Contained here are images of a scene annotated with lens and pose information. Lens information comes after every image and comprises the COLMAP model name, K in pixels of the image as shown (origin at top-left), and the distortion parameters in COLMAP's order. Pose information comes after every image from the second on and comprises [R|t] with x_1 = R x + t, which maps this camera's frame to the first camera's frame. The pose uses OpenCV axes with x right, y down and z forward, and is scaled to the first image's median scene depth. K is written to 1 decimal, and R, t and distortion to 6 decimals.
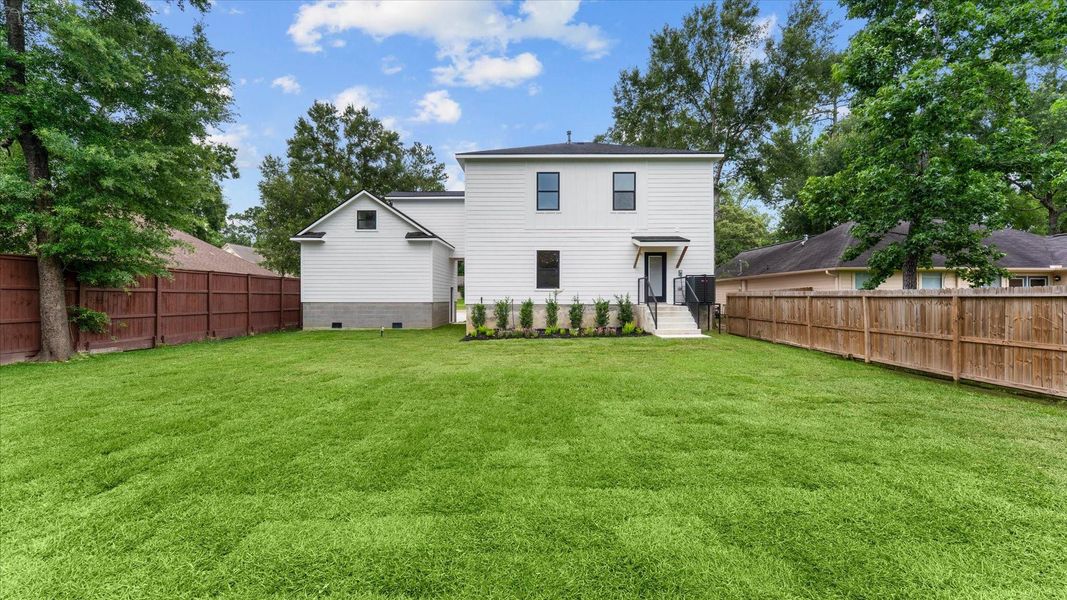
lens RADIAL K [[427.7, 0, 533.5], [0, 427.7, 300.0], [0, 0, 1]] dist [0.000541, 0.000063]
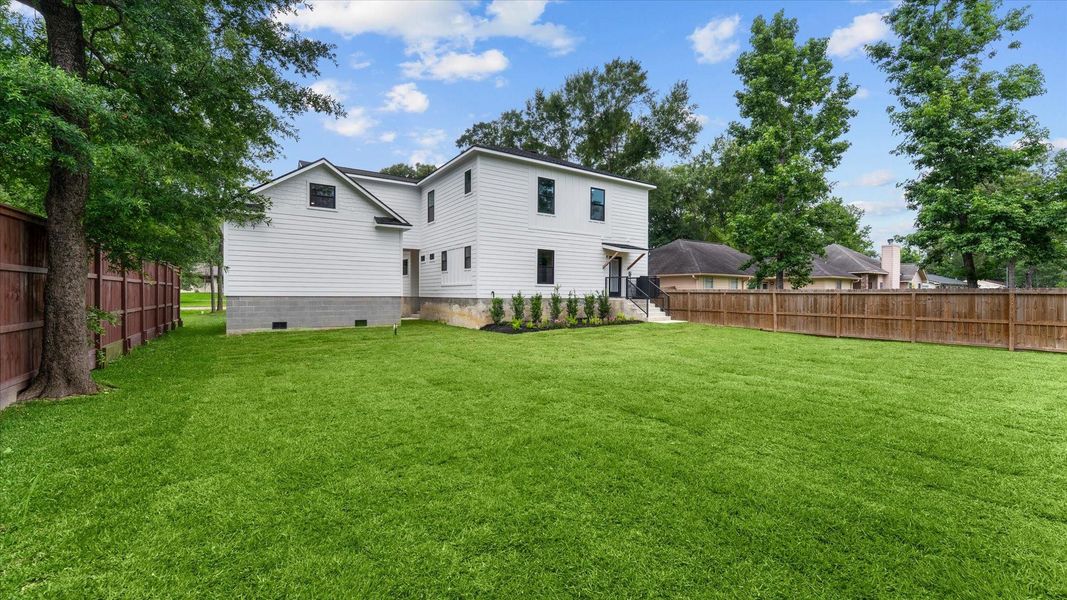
lens RADIAL K [[427.7, 0, 533.5], [0, 427.7, 300.0], [0, 0, 1]] dist [0.000541, 0.000063]
pose [[0.822076, -0.002753, 0.569371, -0.624388], [-0.004153, 0.999933, 0.010831, 0.002560], [-0.569363, -0.011269, 0.822009, 0.107584]]
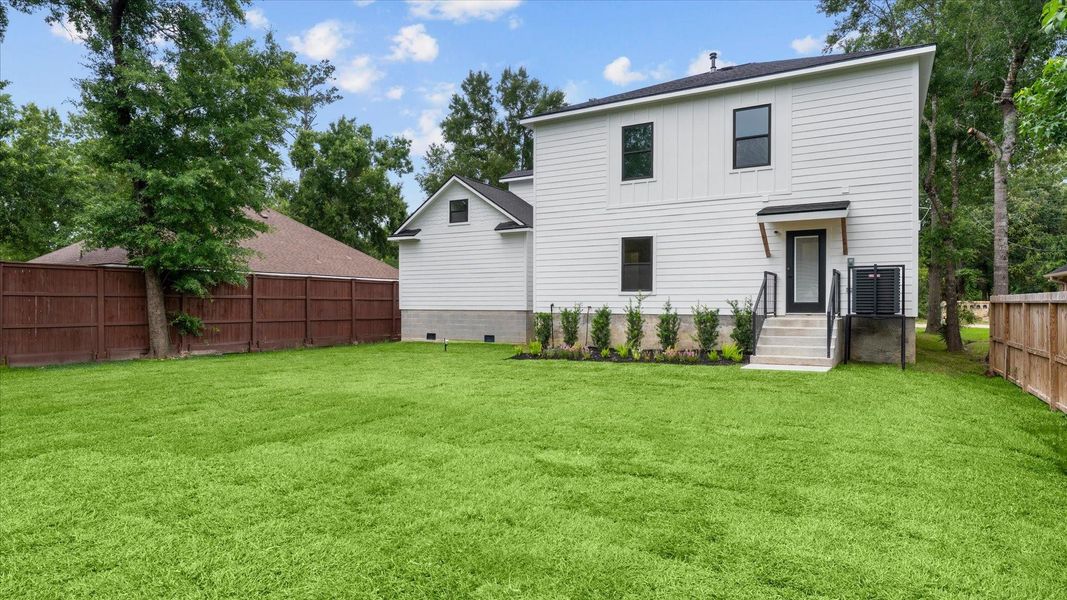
lens RADIAL K [[595.1, 0, 529.2], [0, 595.1, 311.0], [0, 0, 1]] dist [0.002133, 0.000335]
pose [[0.868021, 0.006641, -0.496482, 0.365450], [-0.003660, 0.999969, 0.006977, -0.000973], [0.496513, -0.004239, 0.868019, 0.068839]]
